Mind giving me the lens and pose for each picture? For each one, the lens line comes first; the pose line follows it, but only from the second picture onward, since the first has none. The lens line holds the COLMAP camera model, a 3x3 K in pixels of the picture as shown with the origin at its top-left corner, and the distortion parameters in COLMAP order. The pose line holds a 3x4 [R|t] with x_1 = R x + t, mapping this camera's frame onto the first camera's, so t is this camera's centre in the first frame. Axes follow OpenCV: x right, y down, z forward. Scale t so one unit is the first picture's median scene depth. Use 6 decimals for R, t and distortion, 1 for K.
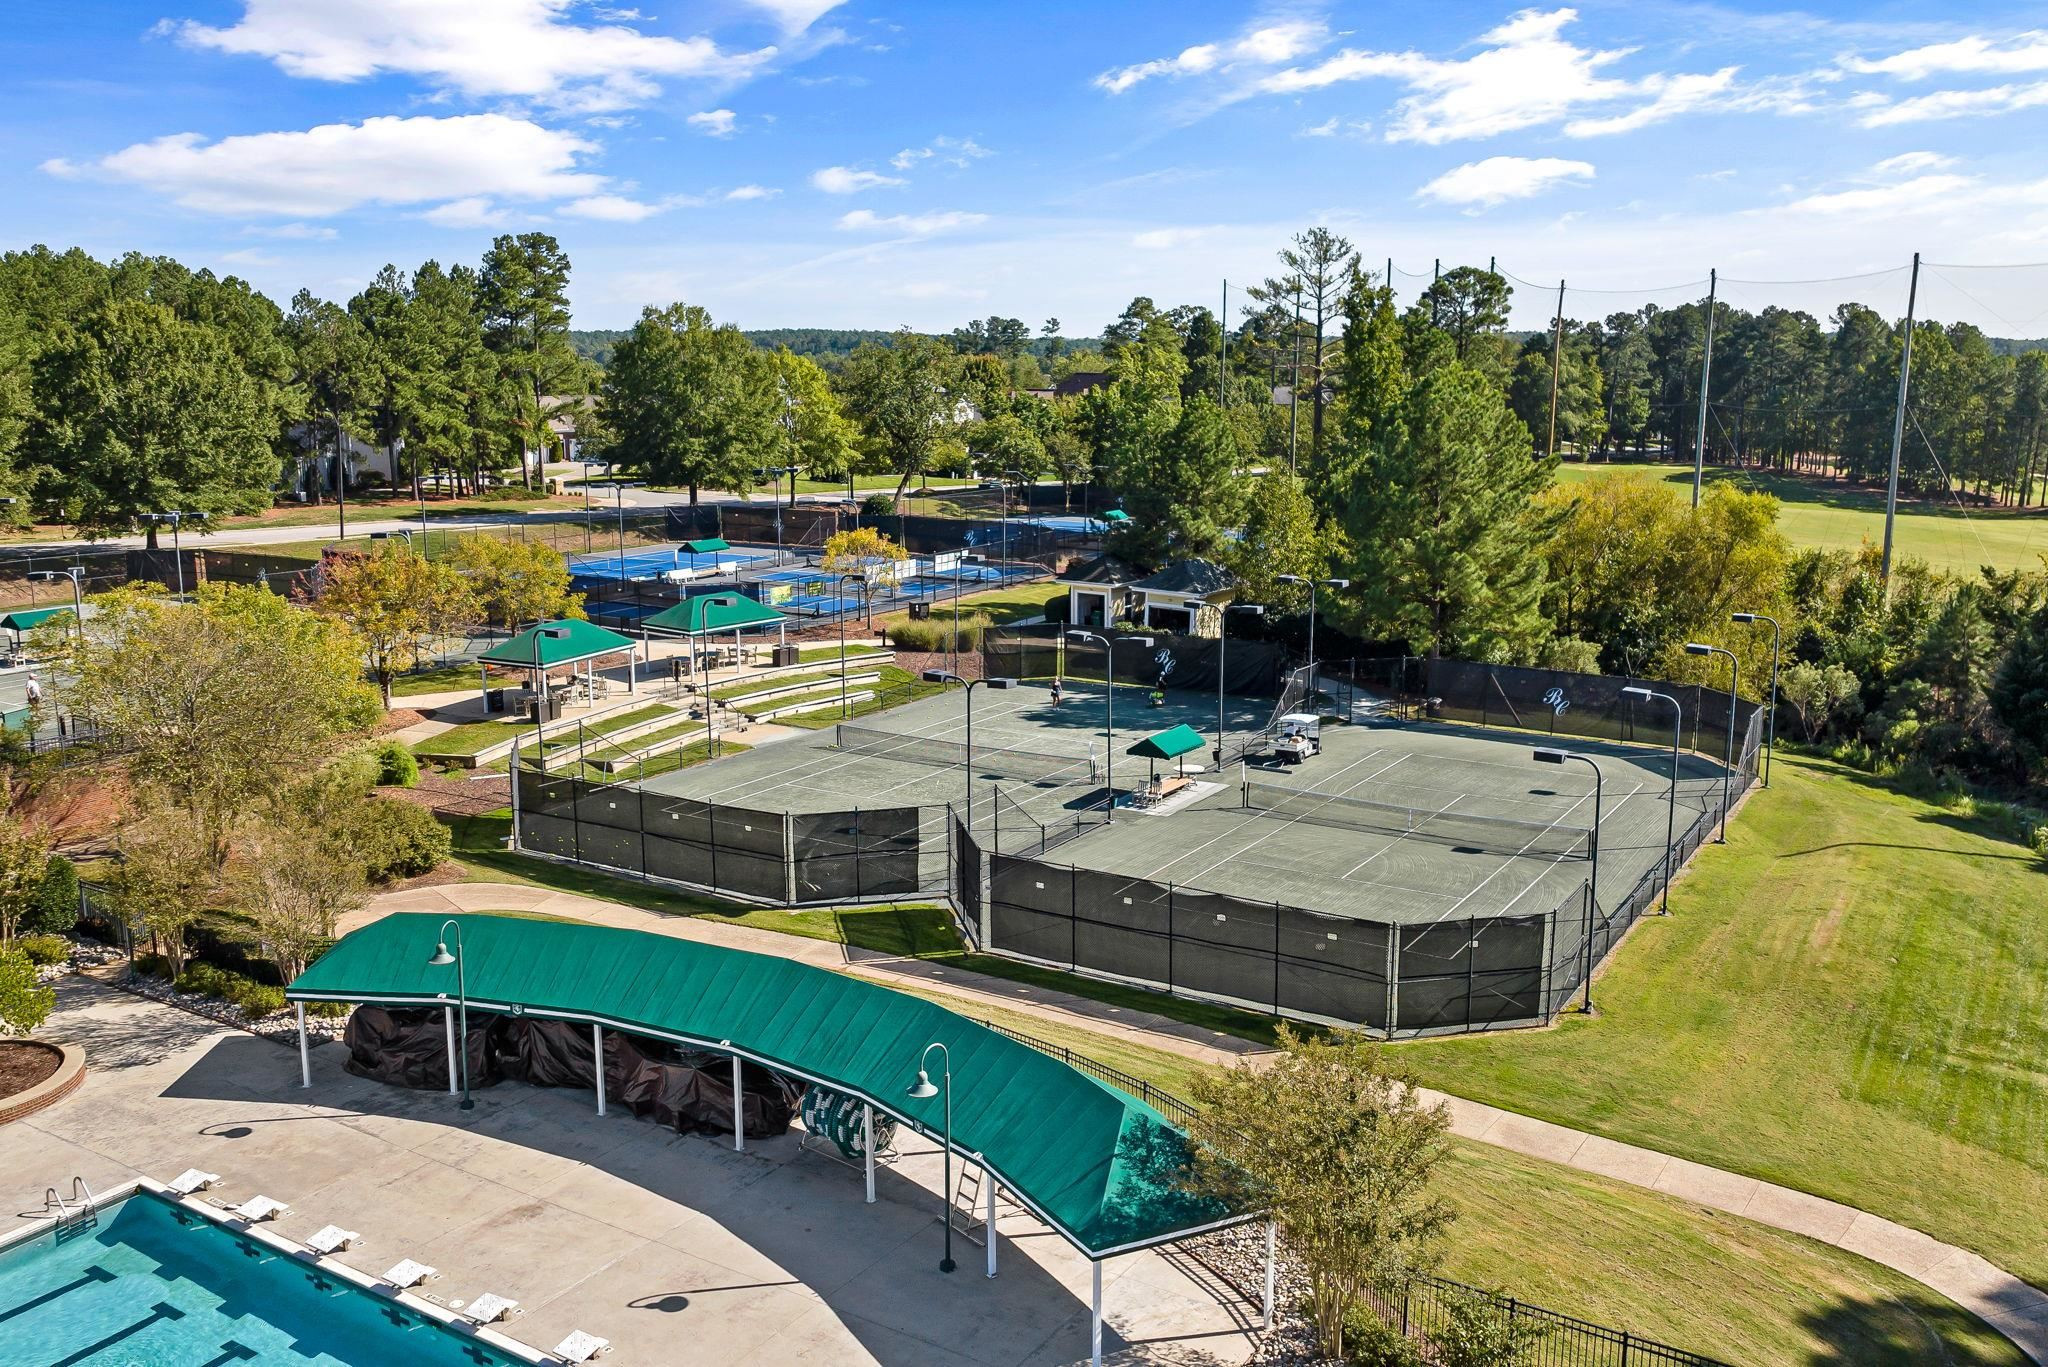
lens RADIAL K [[1676.9, 0, 1024.0], [0, 1676.9, 683.5], [0, 0, 1]] dist [-0.000042, 0.001633]
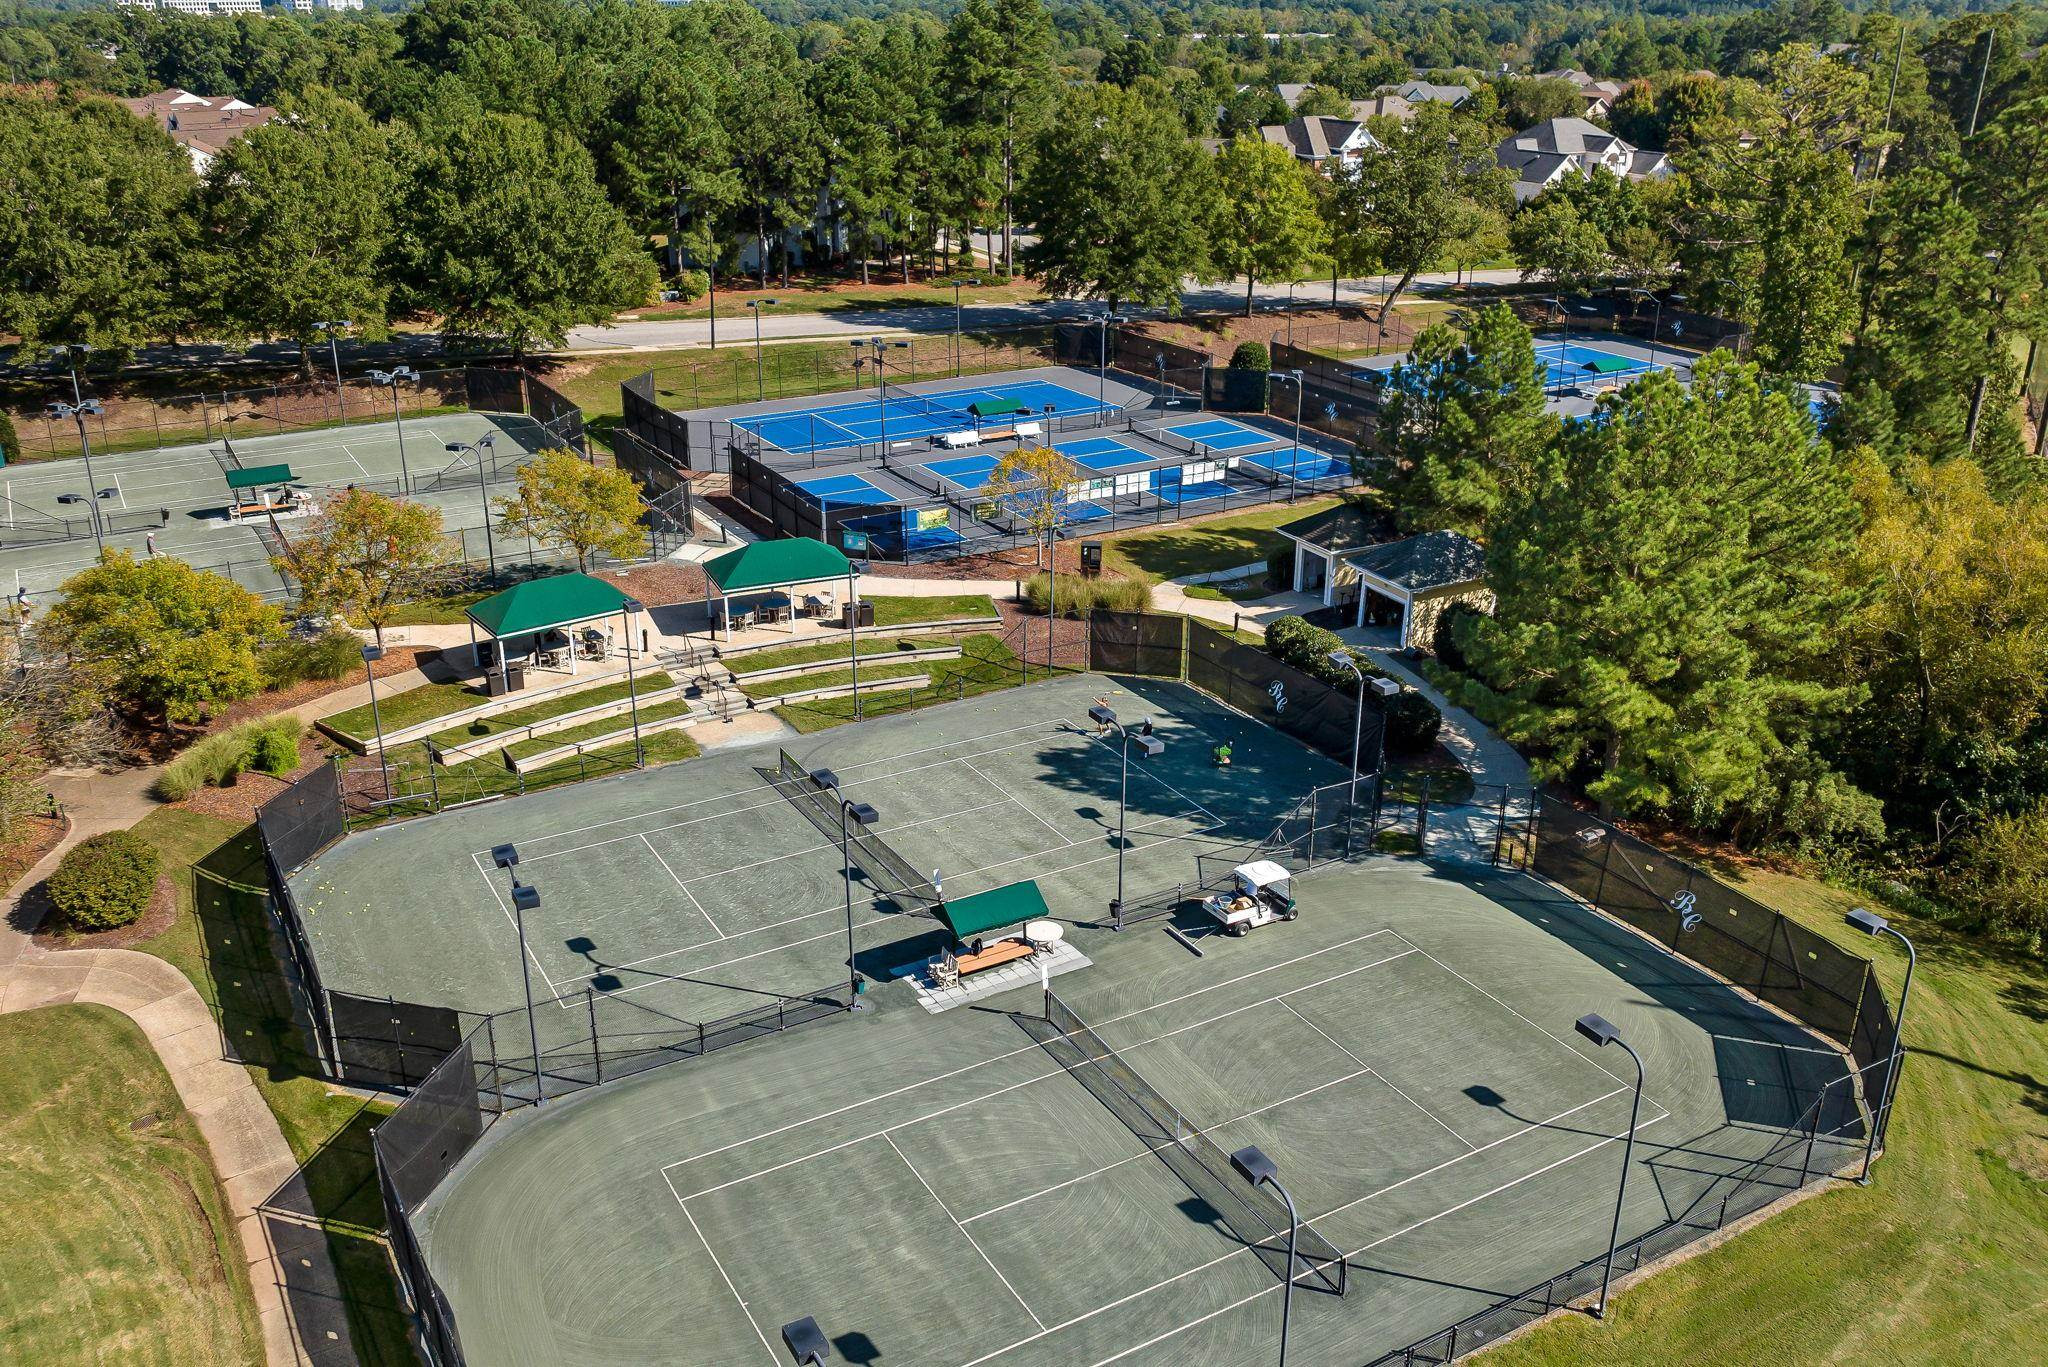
lens RADIAL K [[1676.9, 0, 1024.0], [0, 1676.9, 683.5], [0, 0, 1]] dist [-0.000042, 0.001633]
pose [[0.882302, 0.177378, -0.435982, 0.257587], [-0.088742, 0.972350, 0.216009, -0.142961], [0.462243, -0.151895, 0.873647, 0.215867]]
